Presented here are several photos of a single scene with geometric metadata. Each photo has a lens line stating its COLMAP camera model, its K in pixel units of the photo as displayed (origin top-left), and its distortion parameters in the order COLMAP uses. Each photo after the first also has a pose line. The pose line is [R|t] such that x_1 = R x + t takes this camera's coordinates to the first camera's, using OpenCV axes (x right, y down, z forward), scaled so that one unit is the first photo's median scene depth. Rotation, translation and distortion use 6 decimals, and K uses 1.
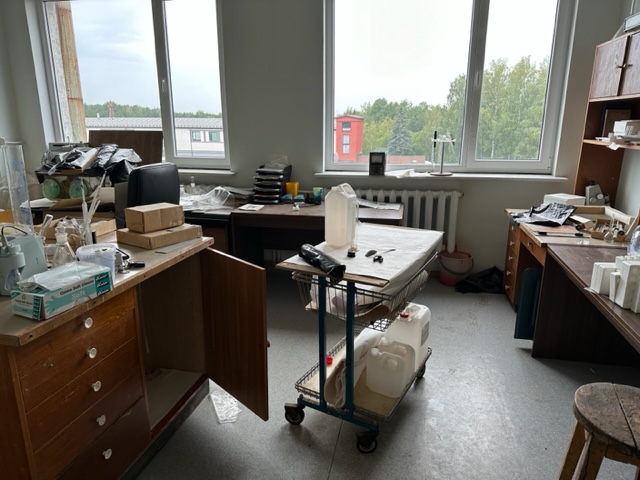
lens RADIAL K [[448.6, 0, 320.9], [0, 448.6, 241.7], [0, 0, 1]] dist [0.081838, -0.102591]
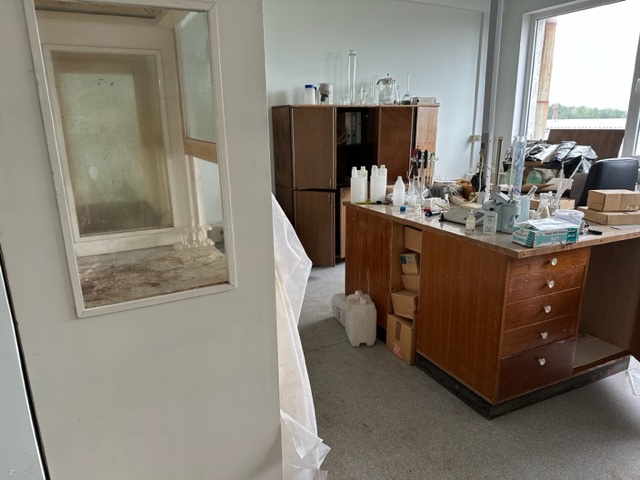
lens RADIAL K [[443.7, 0, 320.0], [0, 443.7, 240.0], [0, 0, 1]] dist [-0.007540, -0.003678]
pose [[0.623238, 0.187882, -0.759128, 0.019342], [-0.187839, 0.978259, 0.087901, 0.041423], [0.759139, 0.087811, 0.644979, -0.137820]]
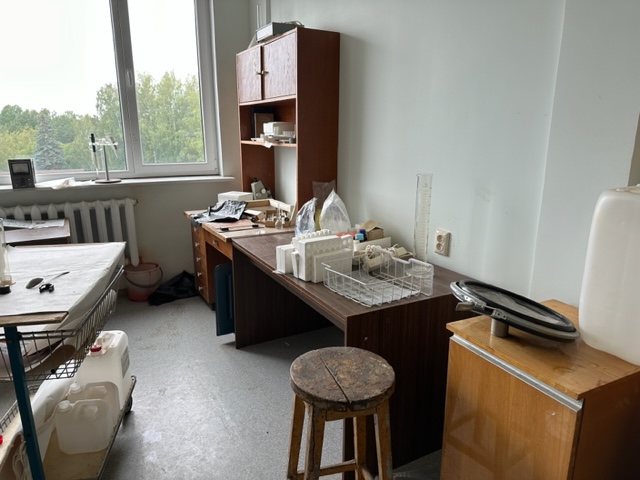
lens RADIAL K [[448.6, 0, 320.9], [0, 448.6, 241.7], [0, 0, 1]] dist [0.081838, -0.102591]
pose [[0.763681, -0.156351, 0.626375, 0.007369], [0.170296, 0.984654, 0.038156, 0.008196], [-0.622729, 0.077530, 0.778587, 0.070611]]
